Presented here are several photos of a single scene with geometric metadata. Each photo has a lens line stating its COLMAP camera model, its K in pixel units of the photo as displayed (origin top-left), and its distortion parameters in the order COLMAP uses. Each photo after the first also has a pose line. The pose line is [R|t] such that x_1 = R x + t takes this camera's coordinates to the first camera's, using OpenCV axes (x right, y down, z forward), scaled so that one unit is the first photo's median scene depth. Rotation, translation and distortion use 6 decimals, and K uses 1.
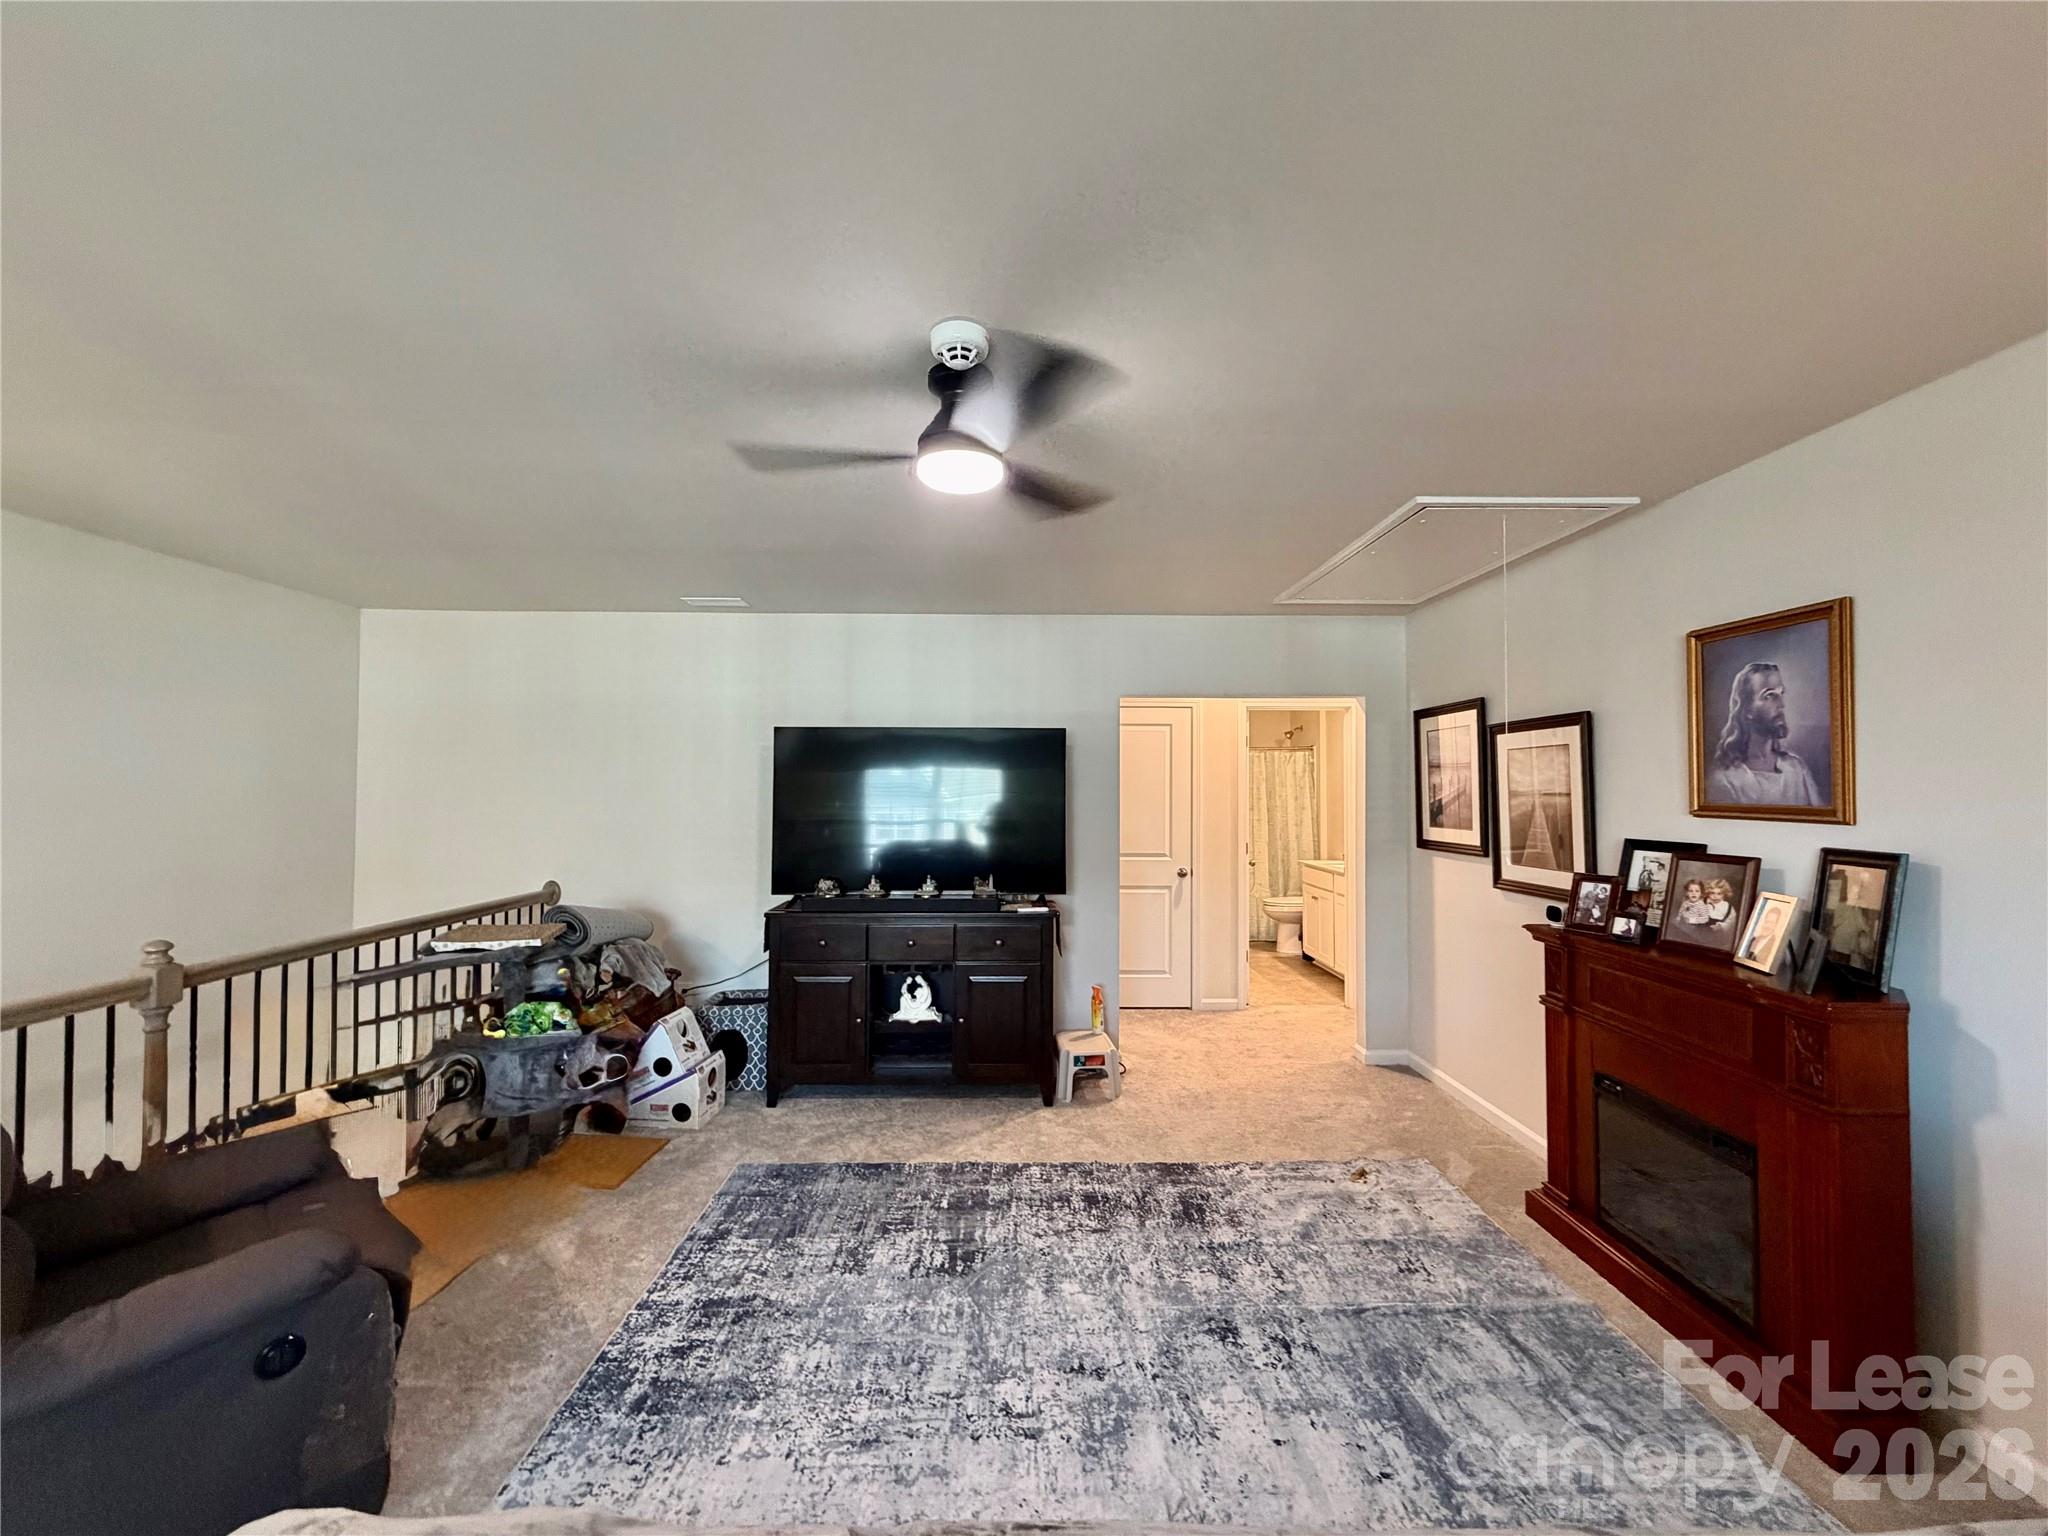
lens RADIAL K [[817.7, 0, 1024.1], [0, 817.7, 774.9], [0, 0, 1]] dist [0.002207, 0.000333]
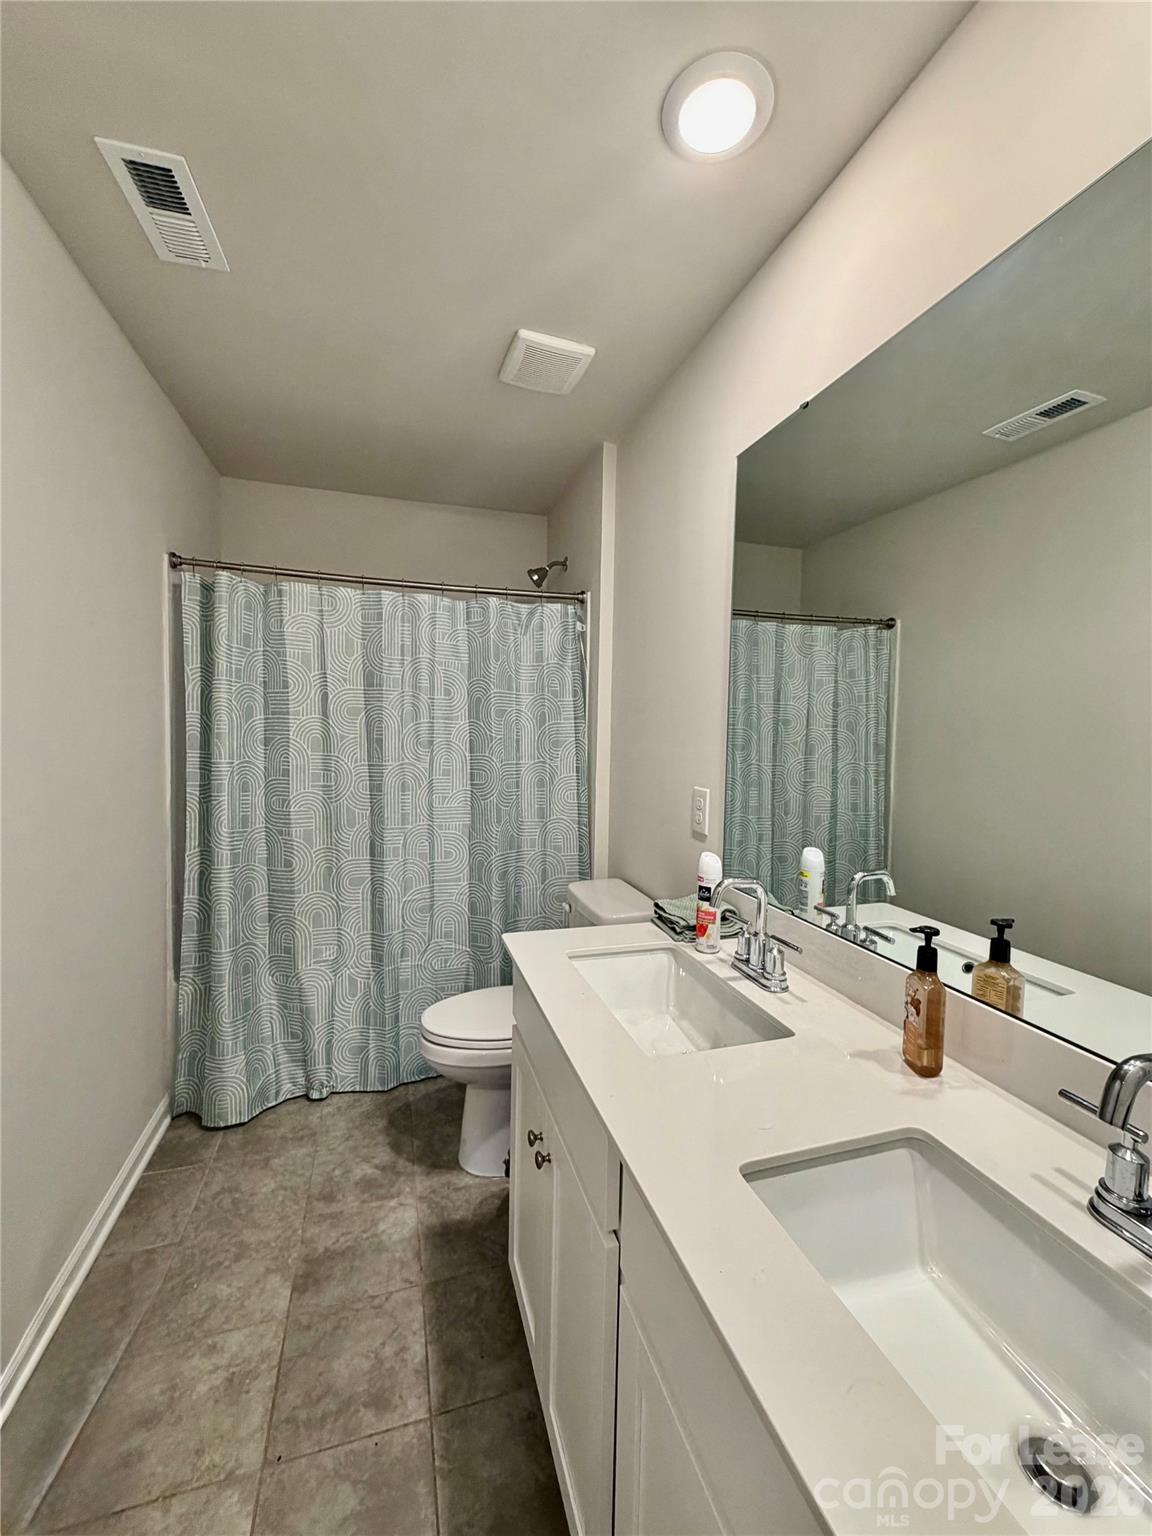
lens RADIAL K [[613.3, 0, 575.4], [0, 613.3, 761.9], [0, 0, 1]] dist [0.002207, 0.000333]
pose [[0.961043, 0.007962, 0.276283, 0.265519], [-0.028378, 0.997145, 0.069975, 0.028210], [-0.274937, -0.075090, 0.958526, 0.703203]]
